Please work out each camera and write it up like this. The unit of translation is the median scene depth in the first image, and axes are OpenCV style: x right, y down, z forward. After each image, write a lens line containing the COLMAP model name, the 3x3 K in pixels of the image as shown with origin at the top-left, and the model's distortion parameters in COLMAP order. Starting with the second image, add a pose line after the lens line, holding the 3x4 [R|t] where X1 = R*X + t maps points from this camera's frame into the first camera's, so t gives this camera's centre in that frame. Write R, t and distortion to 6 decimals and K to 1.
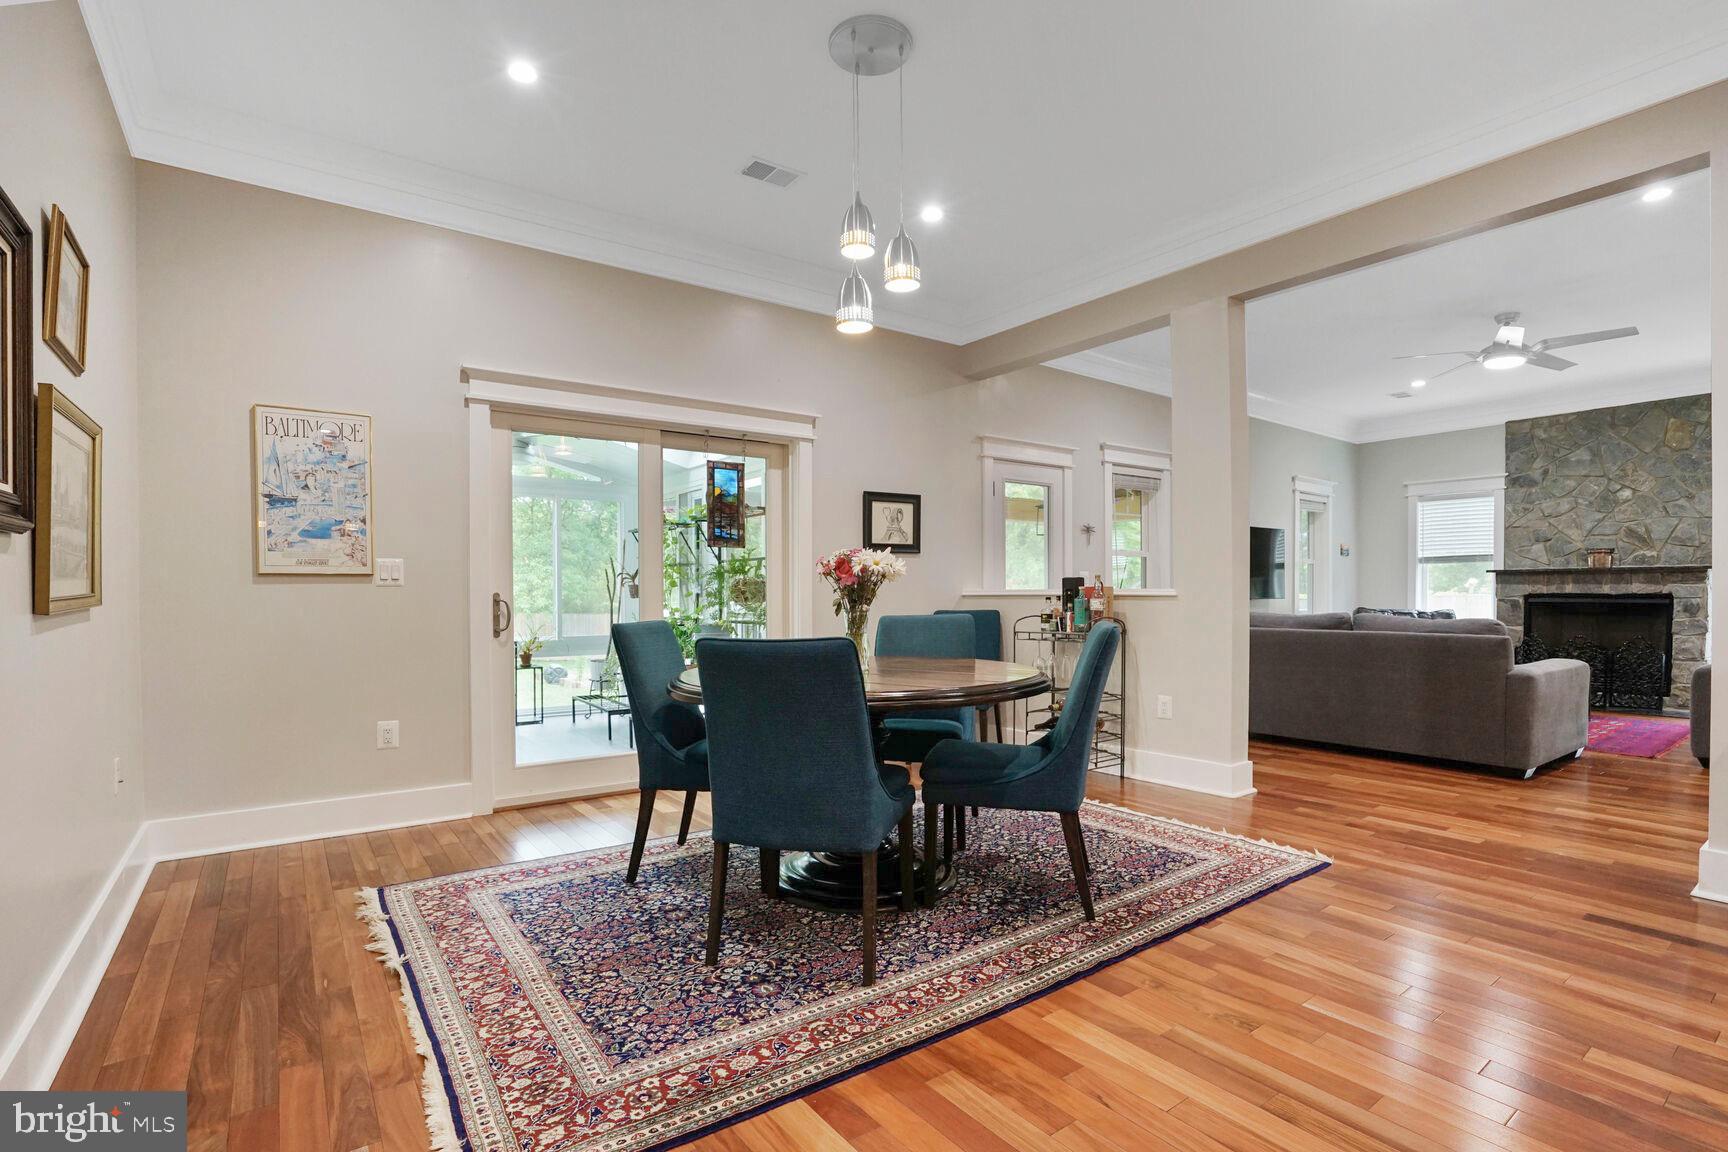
lens RADIAL K [[808.3, 0, 825.9], [0, 808.3, 612.1], [0, 0, 1]] dist [-0.046746, 0.011357]
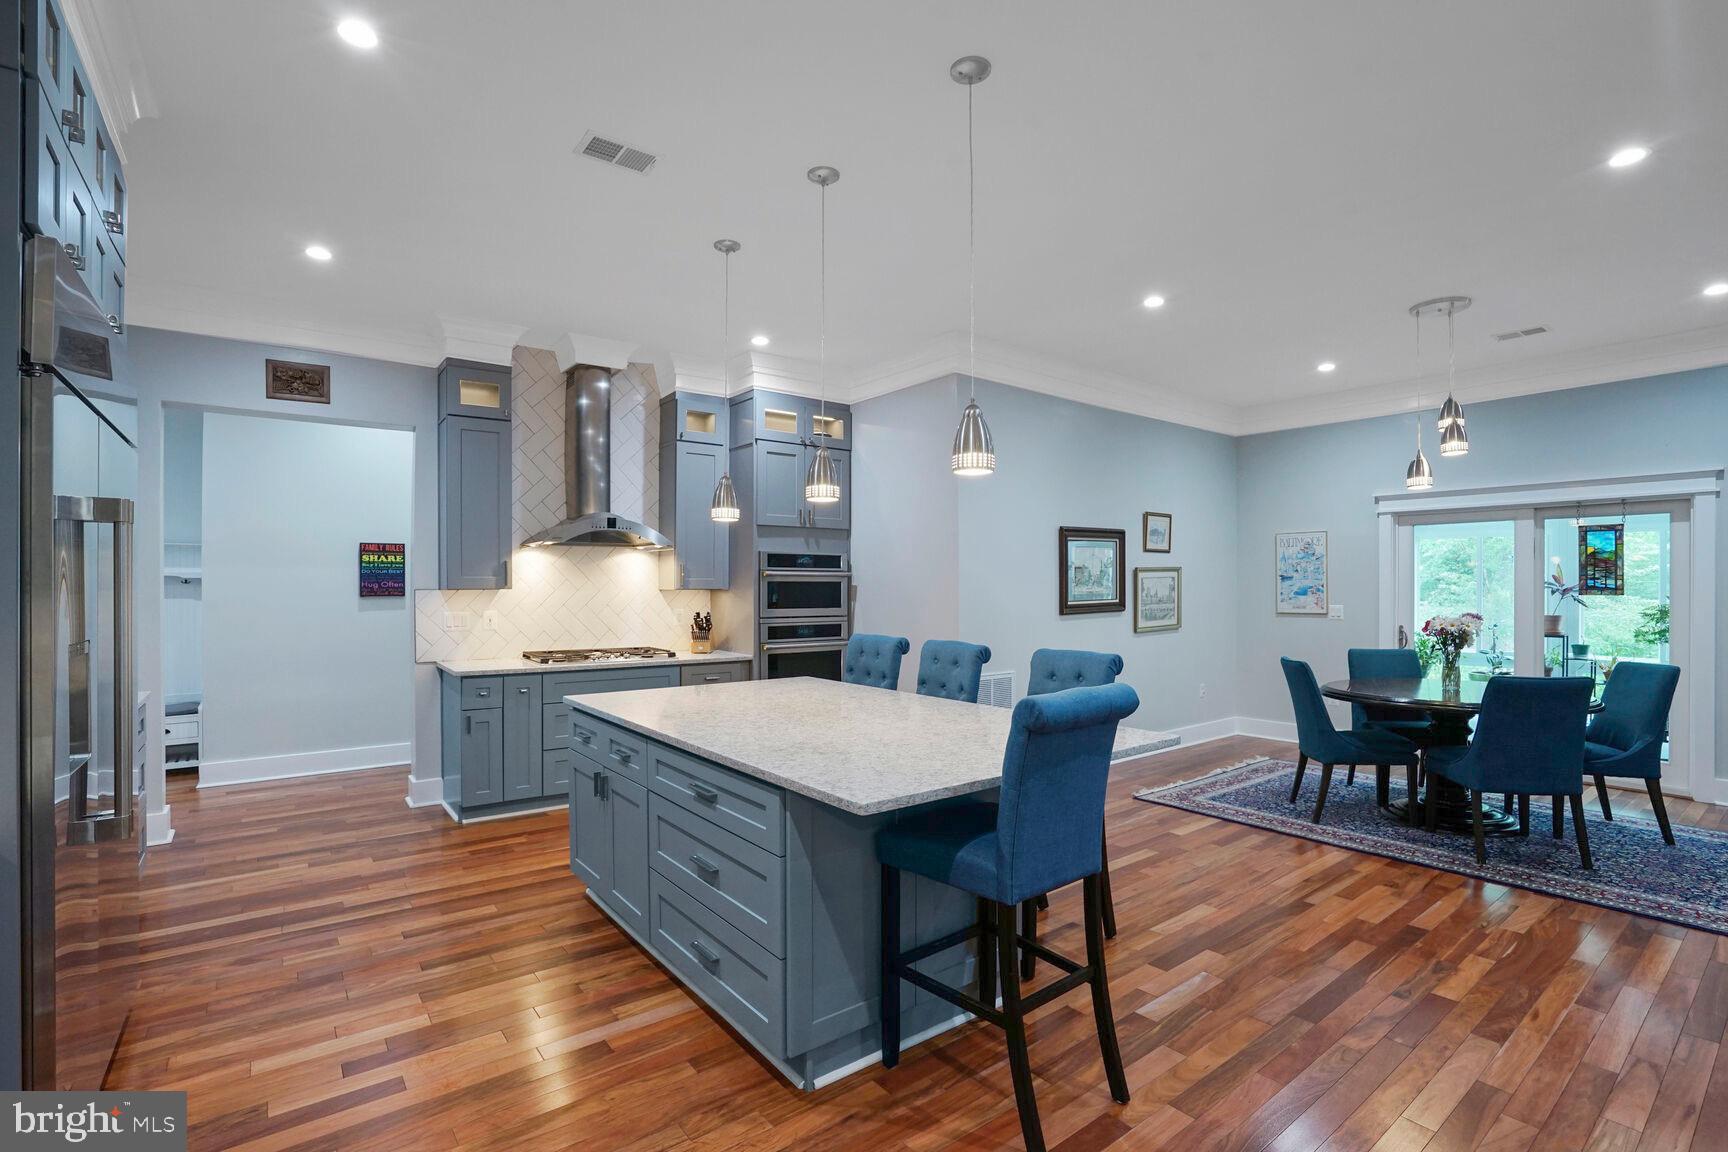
lens RADIAL K [[808.3, 0, 866.8], [0, 808.3, 589.0], [0, 0, 1]] dist [-0.046746, 0.011357]
pose [[0.049166, 0.008806, -0.998752, 0.861432], [-0.022430, 0.999719, 0.007710, -0.064562], [0.998539, 0.022023, 0.049349, -0.134816]]
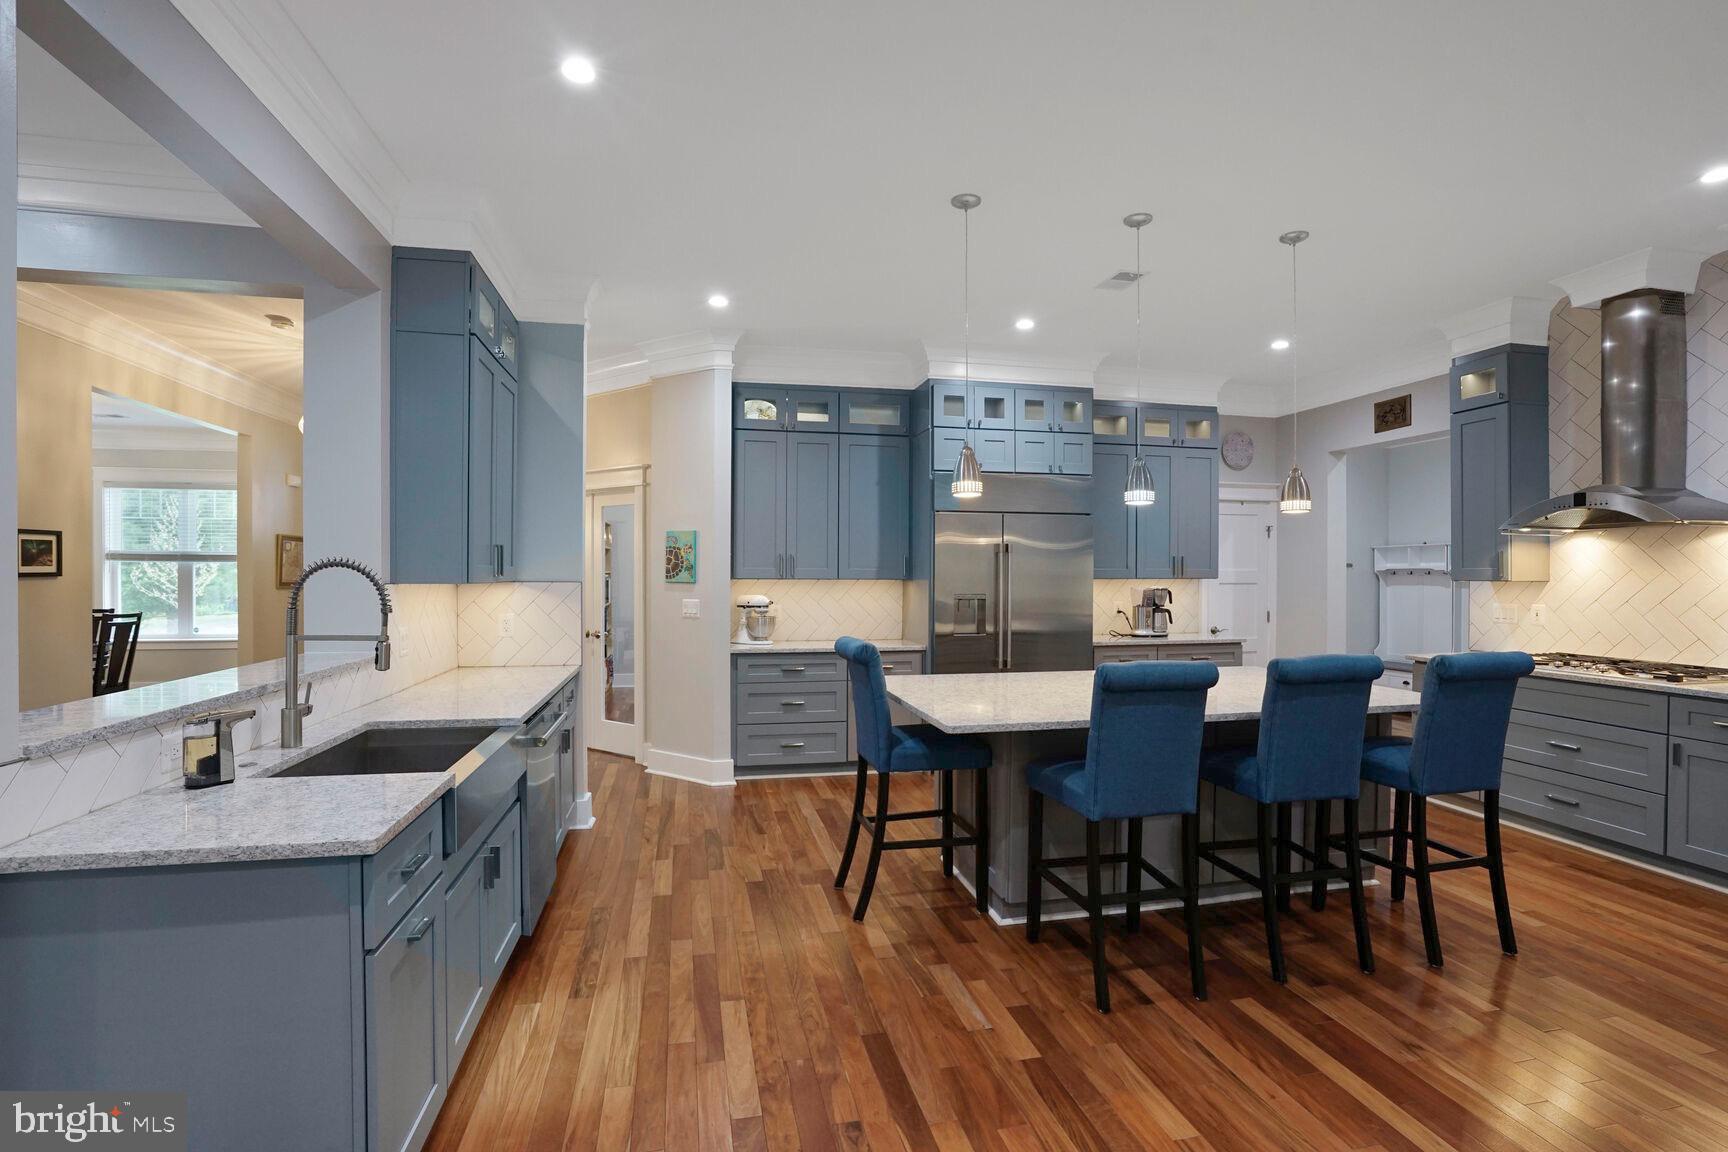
lens RADIAL K [[808.3, 0, 850.2], [0, 808.3, 583.2], [0, 0, 1]] dist [-0.046746, 0.011357]
pose [[-0.918158, -0.005209, 0.396181, 0.211561], [0.007721, 0.999488, 0.031037, -0.078388], [-0.396140, 0.031556, -0.917648, 0.595471]]
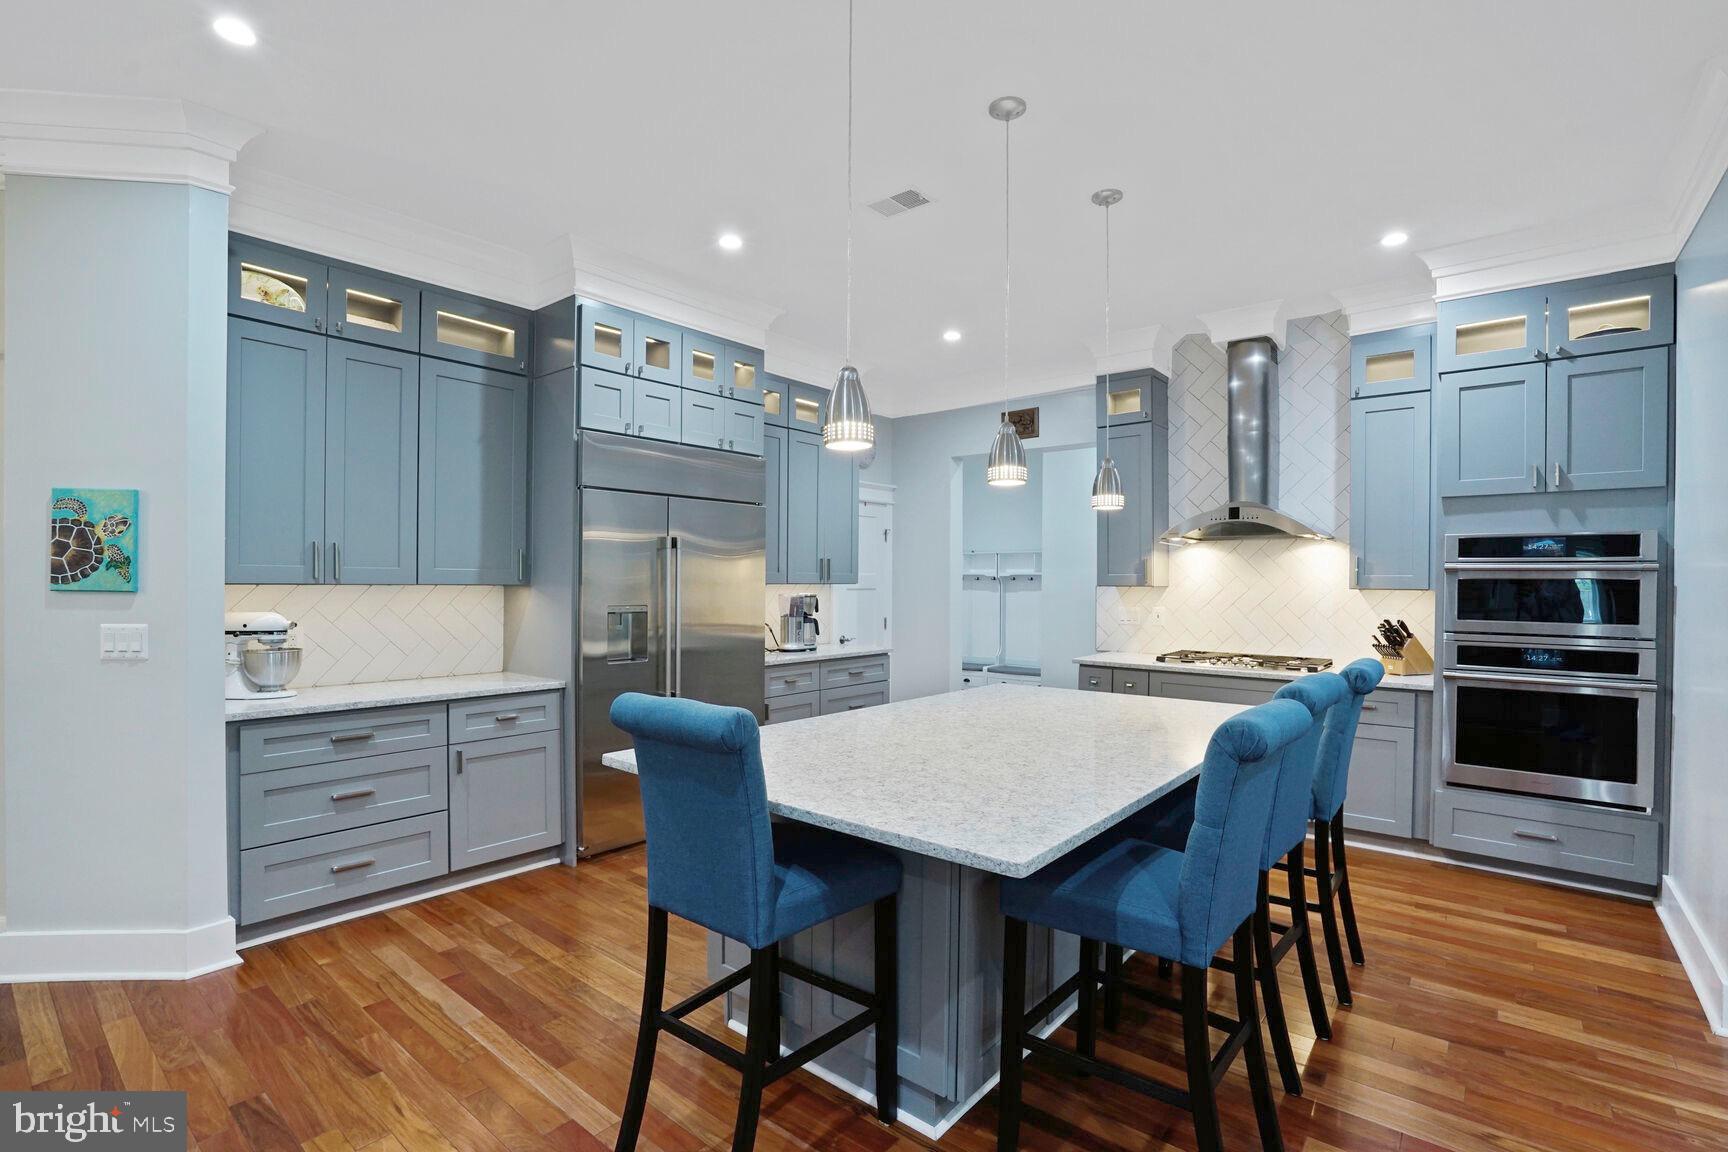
lens RADIAL K [[808.3, 0, 859.1], [0, 808.3, 587.6], [0, 0, 1]] dist [-0.046746, 0.011357]
pose [[-0.965903, -0.002633, -0.258892, 0.481473], [-0.010268, 0.999551, 0.028144, -0.070071], [0.258702, 0.029842, -0.965496, 0.343701]]
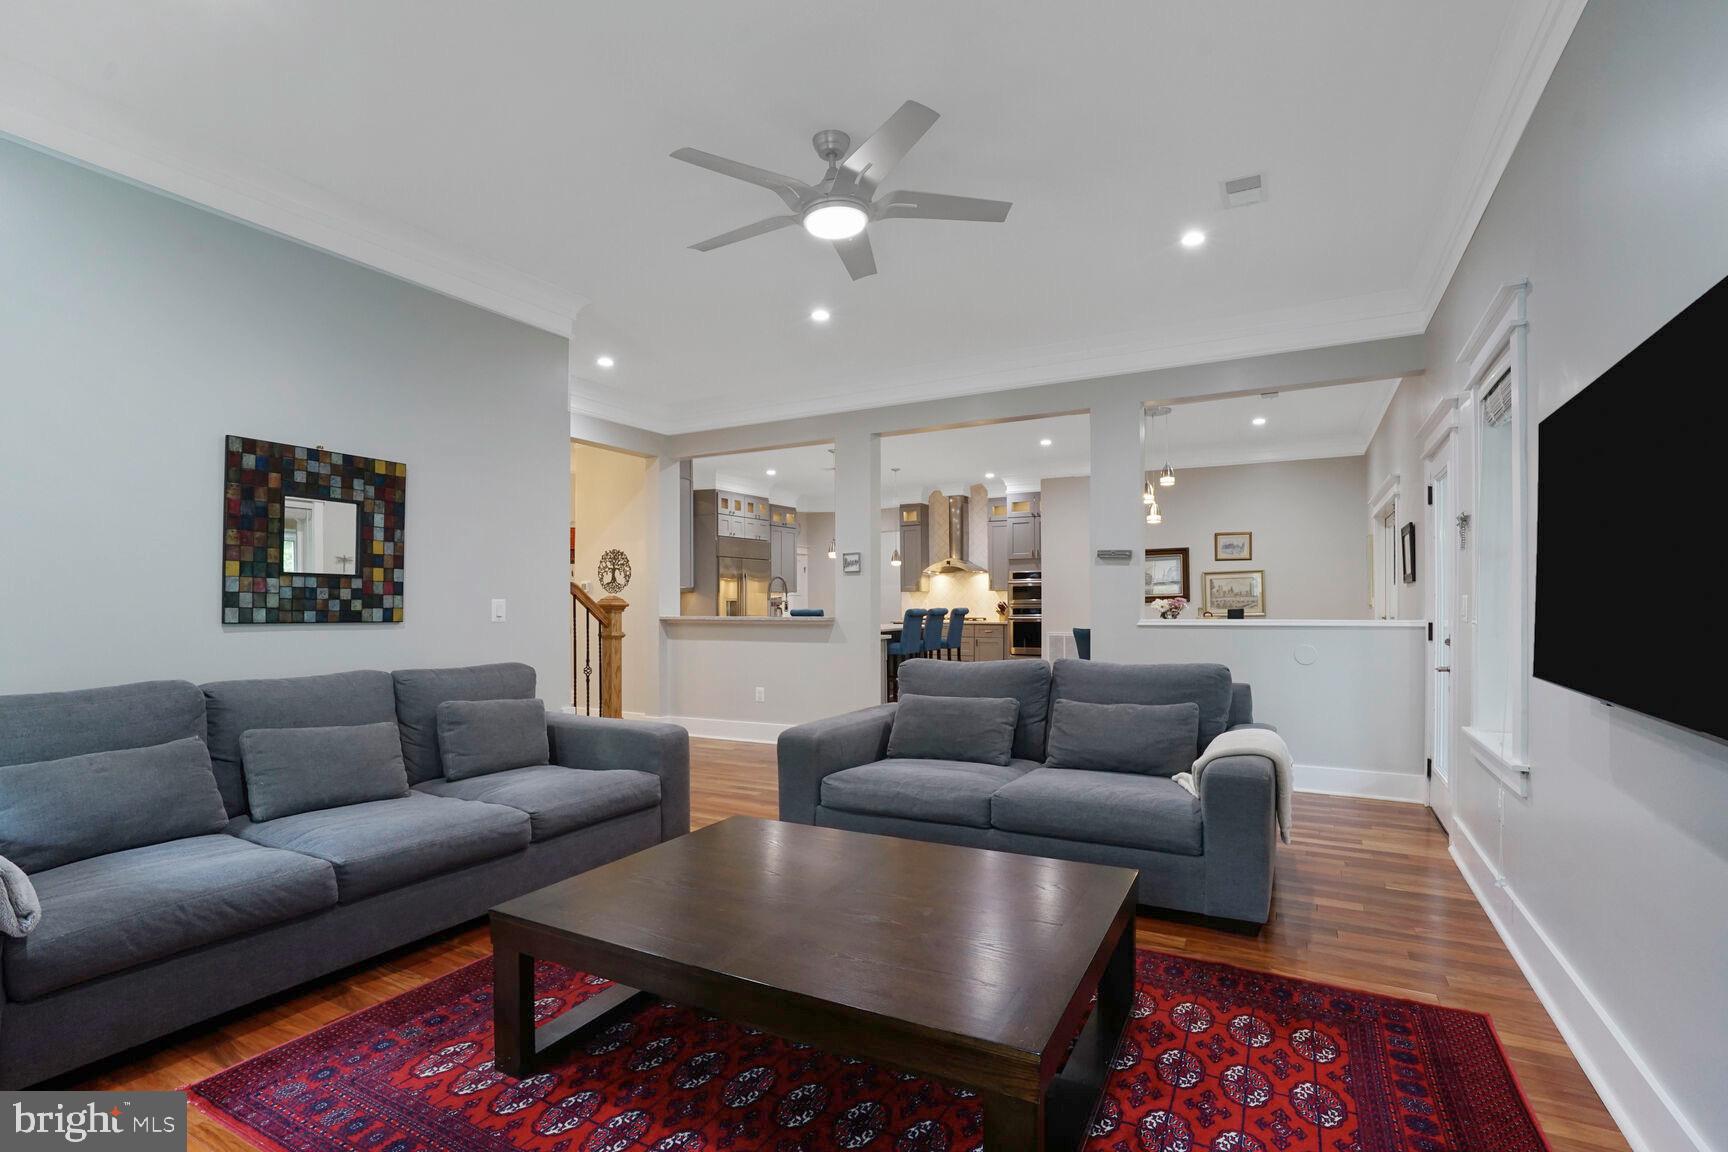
lens RADIAL K [[808.3, 0, 863.2], [0, 808.3, 591.6], [0, 0, 1]] dist [-0.046746, 0.011357]
pose [[-0.896338, 0.003227, -0.443361, 1.135510], [-0.001101, 0.999954, 0.009504, -0.069691], [0.443371, 0.009007, -0.896293, 1.621180]]
